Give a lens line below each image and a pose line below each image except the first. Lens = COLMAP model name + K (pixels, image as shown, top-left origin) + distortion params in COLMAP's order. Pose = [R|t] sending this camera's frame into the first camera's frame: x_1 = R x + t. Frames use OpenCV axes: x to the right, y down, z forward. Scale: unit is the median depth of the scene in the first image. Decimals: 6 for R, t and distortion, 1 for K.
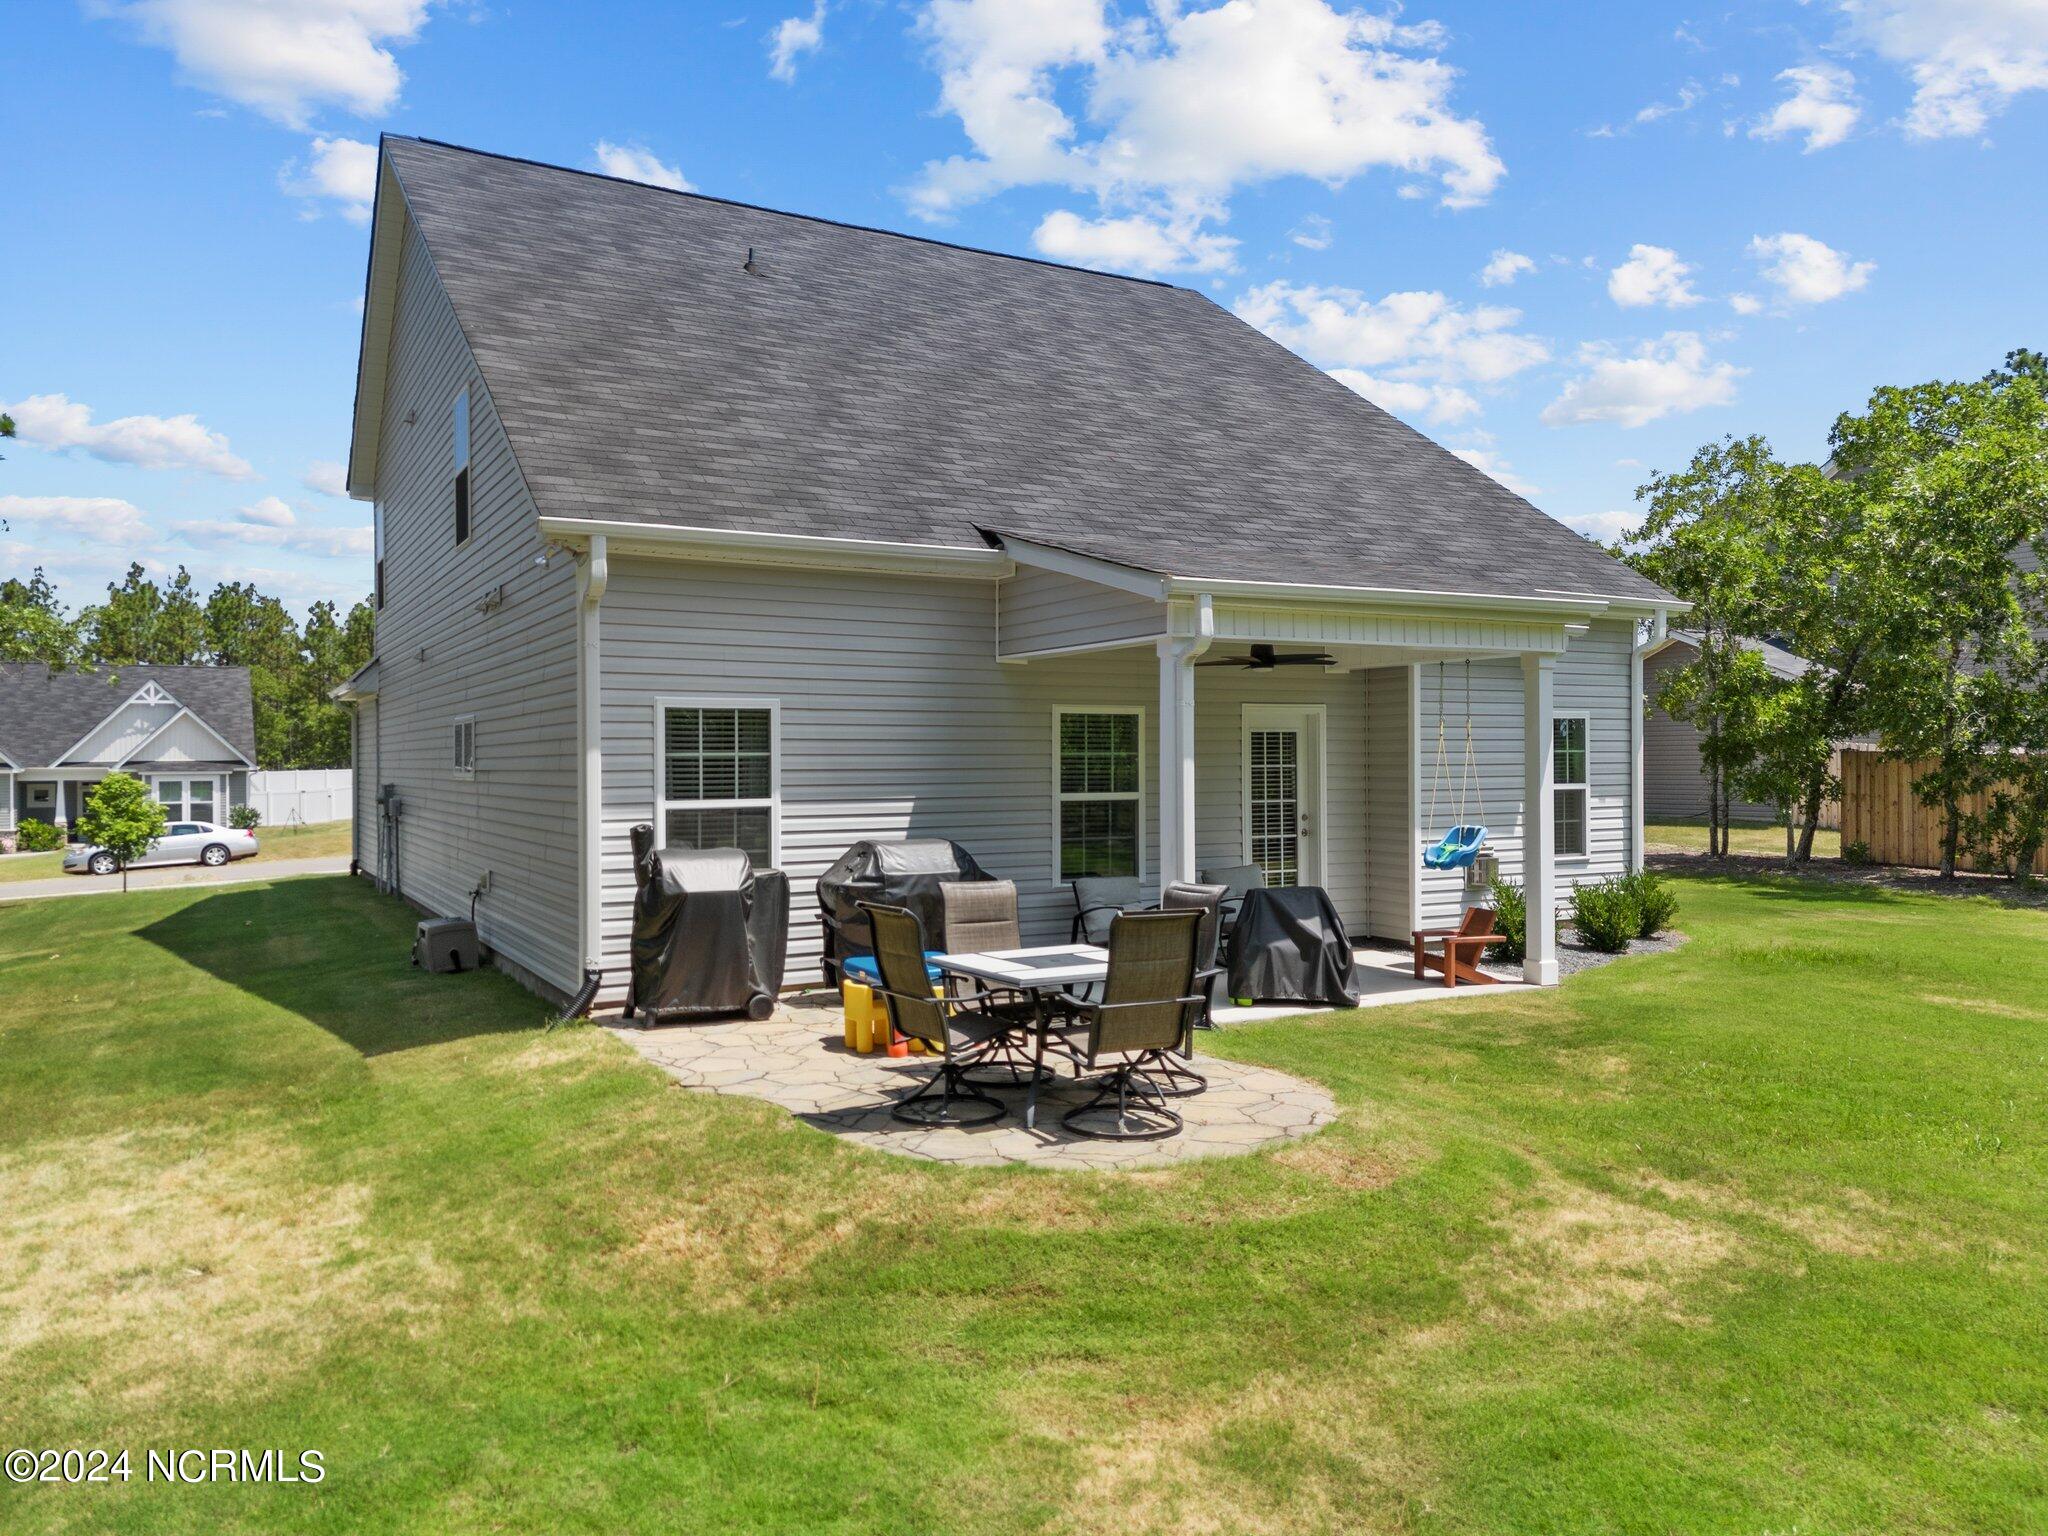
lens RADIAL K [[1437.3, 0, 1024.0], [0, 1437.3, 768.0], [0, 0, 1]] dist [0.083151, -0.076663]
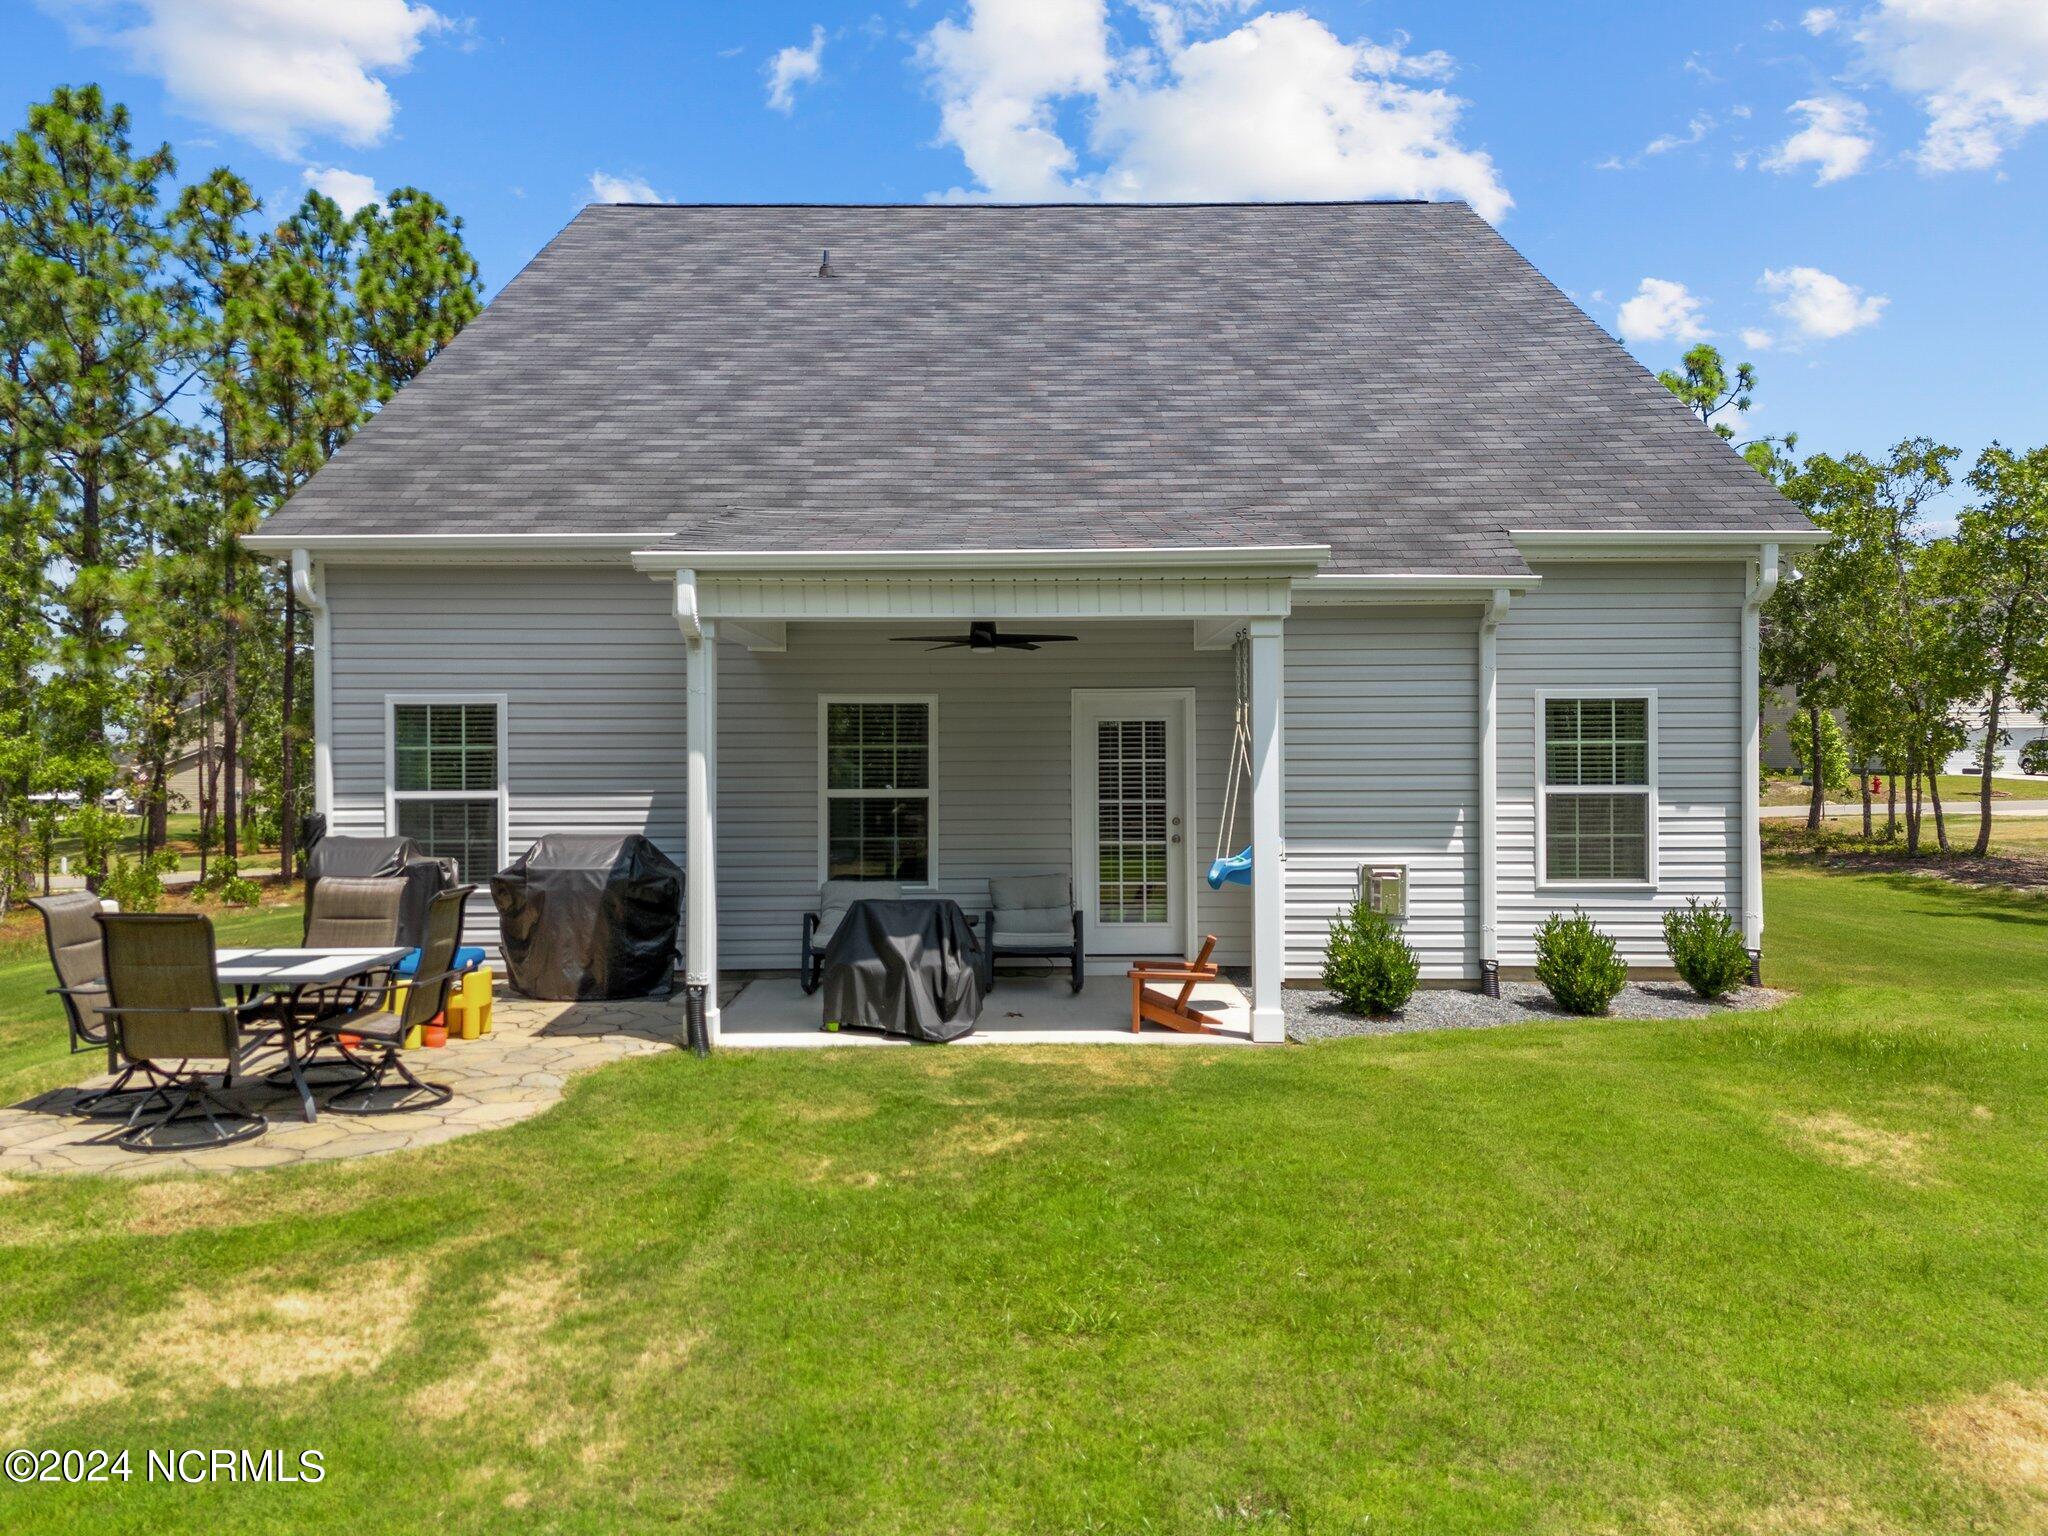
lens RADIAL K [[1437.3, 0, 1024.0], [0, 1437.3, 768.0], [0, 0, 1]] dist [0.083151, -0.076663]
pose [[0.875047, 0.005283, -0.484009, 0.657335], [-0.002915, 0.999980, 0.005645, -0.002063], [0.484029, -0.003529, 0.875045, 0.271734]]
